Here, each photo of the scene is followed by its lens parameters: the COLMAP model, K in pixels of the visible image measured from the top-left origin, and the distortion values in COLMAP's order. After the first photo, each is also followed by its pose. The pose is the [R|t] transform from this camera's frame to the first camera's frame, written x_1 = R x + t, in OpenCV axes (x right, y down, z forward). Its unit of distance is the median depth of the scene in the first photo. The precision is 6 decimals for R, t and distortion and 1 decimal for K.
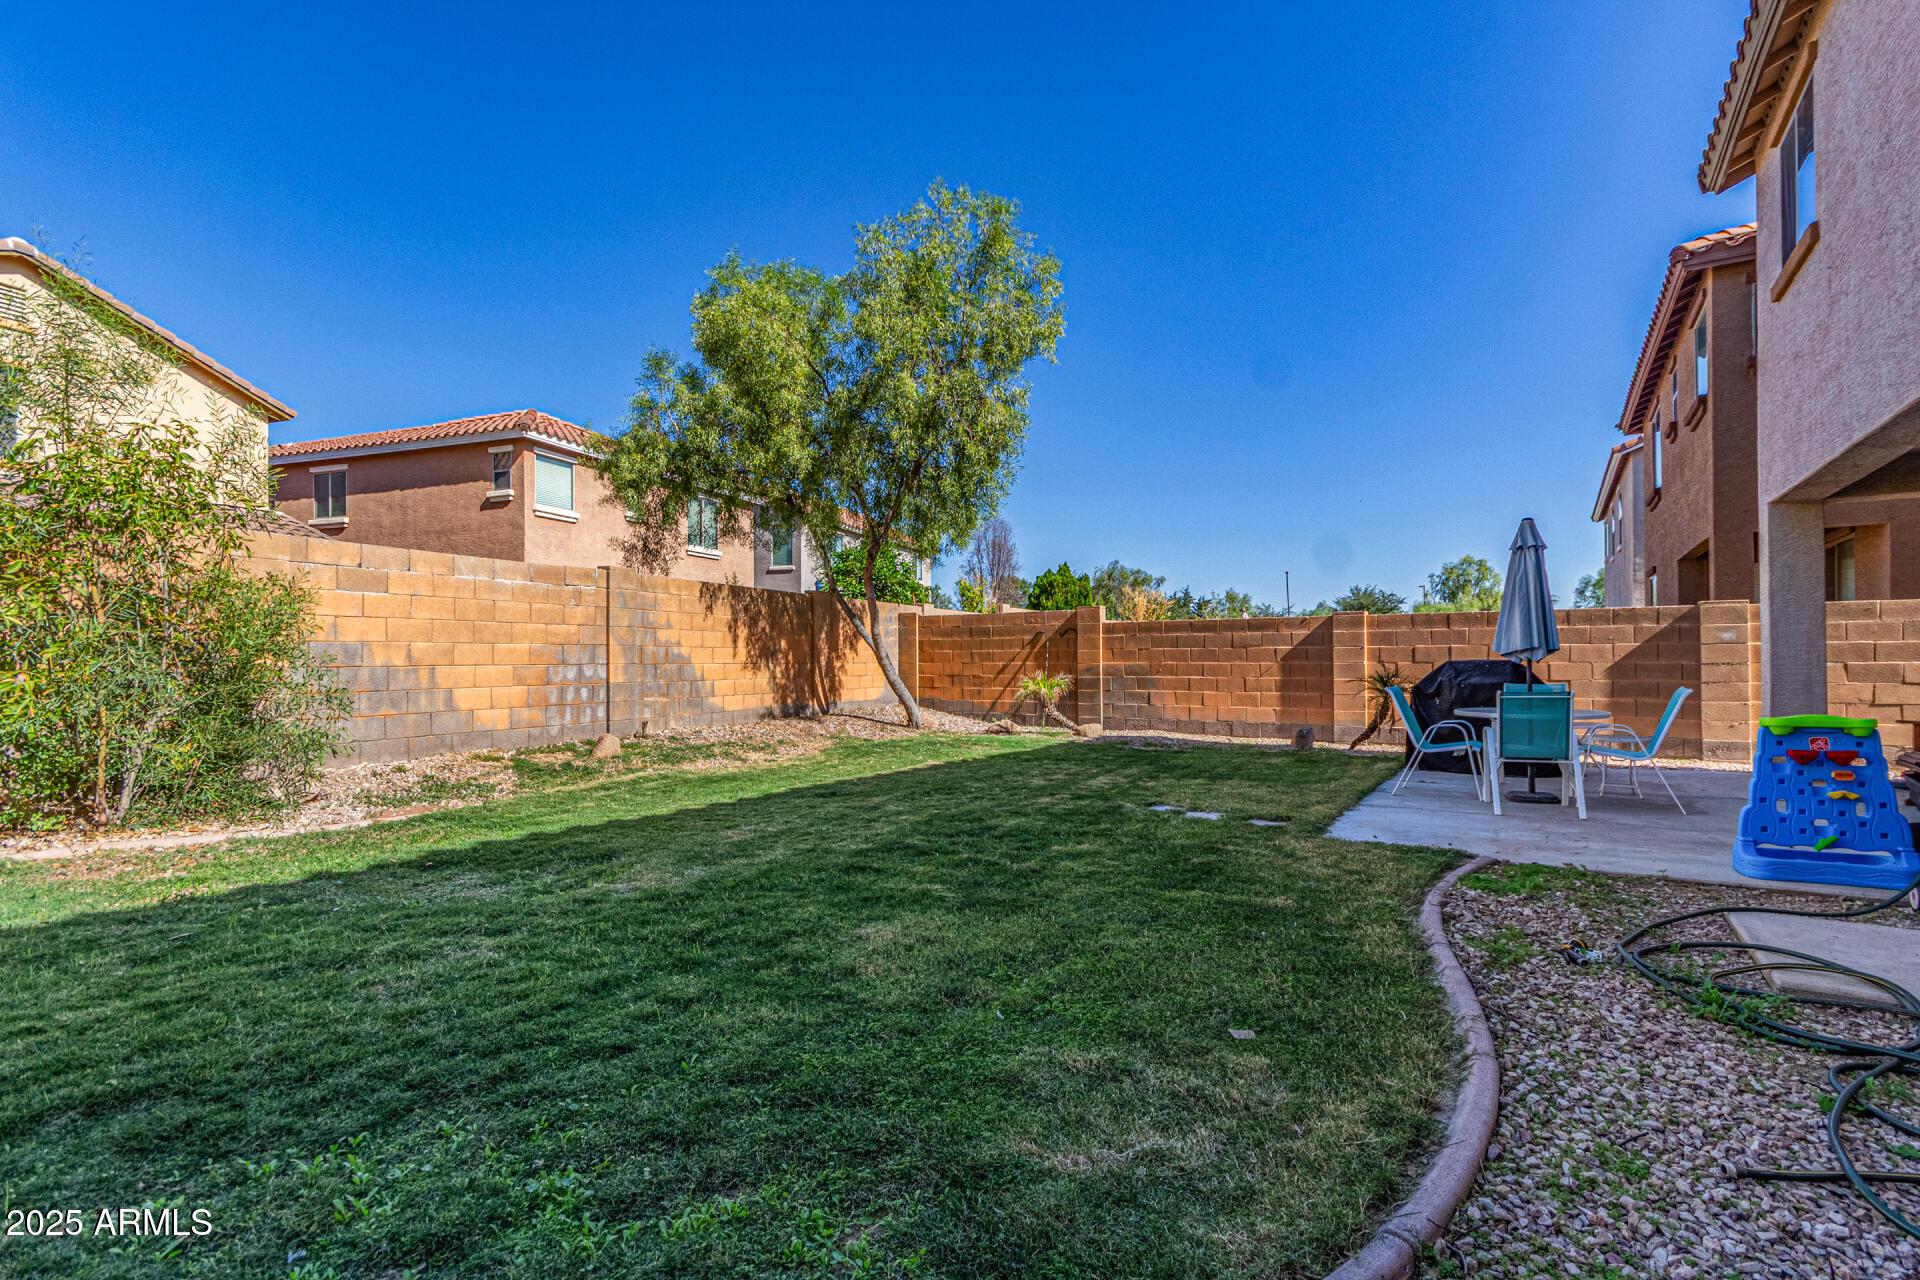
lens RADIAL K [[895.2, 0, 956.4], [0, 895.2, 643.1], [0, 0, 1]] dist [0.002678, 0.001325]
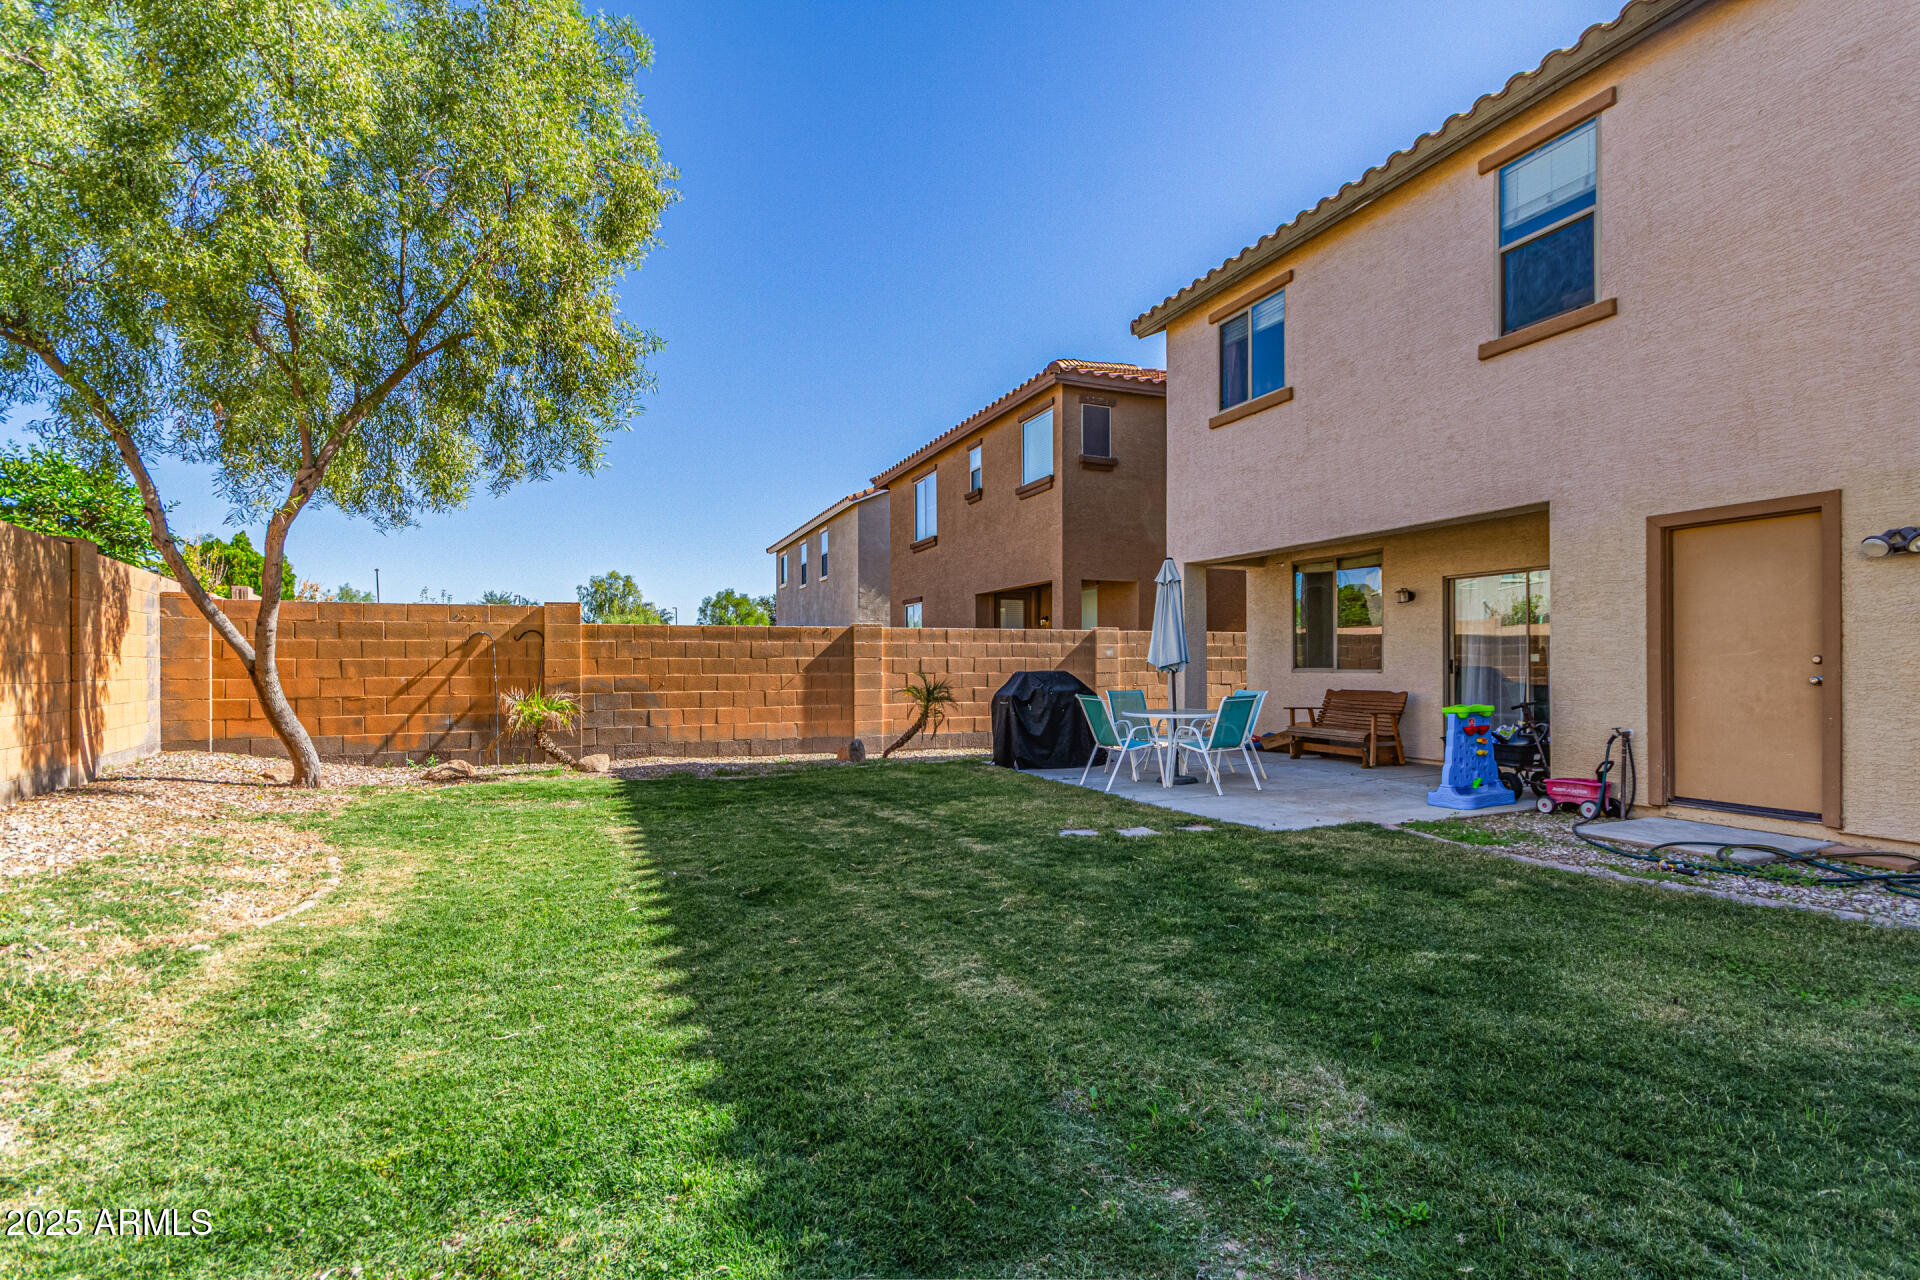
lens RADIAL K [[895.2, 0, 960.9], [0, 895.2, 657.0], [0, 0, 1]] dist [0.002678, 0.001325]
pose [[0.548056, 0.008827, 0.836395, -0.321509], [-0.012781, 0.999916, -0.002178, 0.003298], [-0.836344, -0.009497, 0.548123, 0.314610]]
